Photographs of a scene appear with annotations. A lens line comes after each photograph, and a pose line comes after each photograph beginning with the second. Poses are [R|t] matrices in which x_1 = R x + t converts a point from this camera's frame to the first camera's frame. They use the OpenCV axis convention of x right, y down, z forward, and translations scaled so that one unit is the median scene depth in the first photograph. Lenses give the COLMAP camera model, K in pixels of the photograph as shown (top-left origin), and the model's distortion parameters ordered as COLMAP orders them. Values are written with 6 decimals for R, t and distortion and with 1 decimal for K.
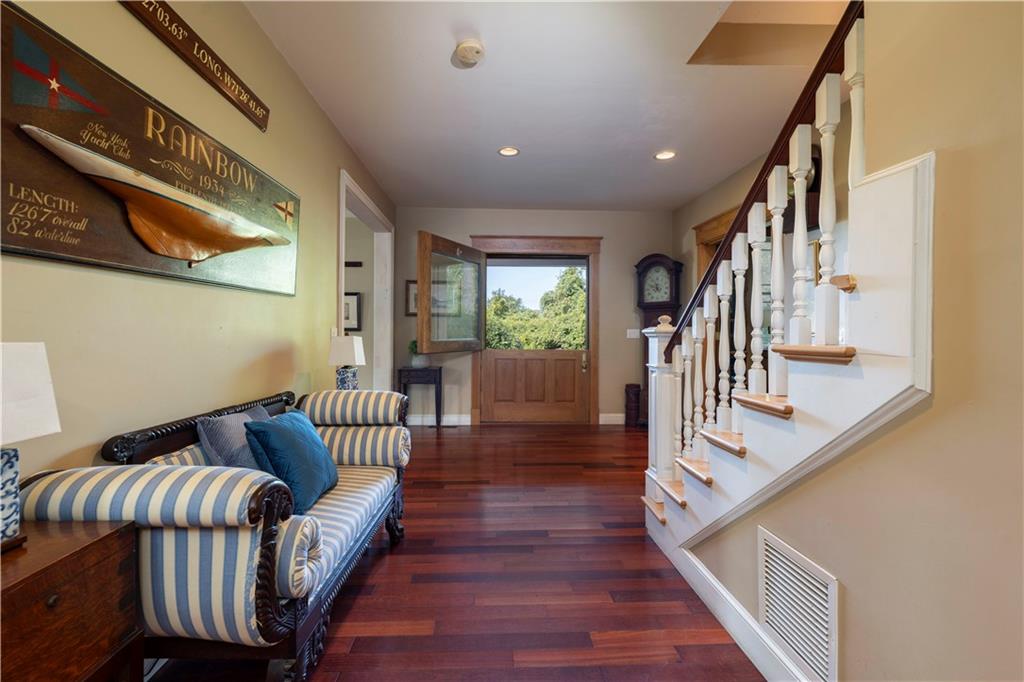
lens RADIAL K [[461.3, 0, 508.4], [0, 461.3, 335.3], [0, 0, 1]] dist [-0.000061, -0.000026]
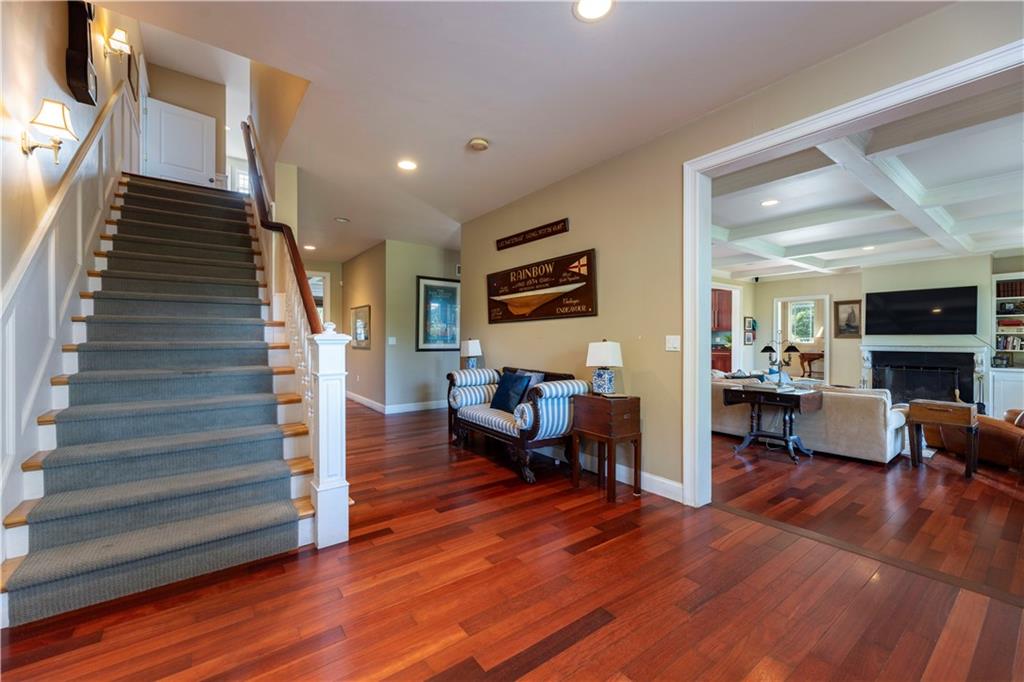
lens RADIAL K [[408.8, 0, 508.9], [0, 408.8, 339.2], [0, 0, 1]] dist [-0.000591, -0.000413]
pose [[-0.834535, 0.002849, -0.550948, 0.751195], [-0.000796, 0.999979, 0.006376, -0.020644], [0.550955, 0.005759, -0.834515, 2.946888]]
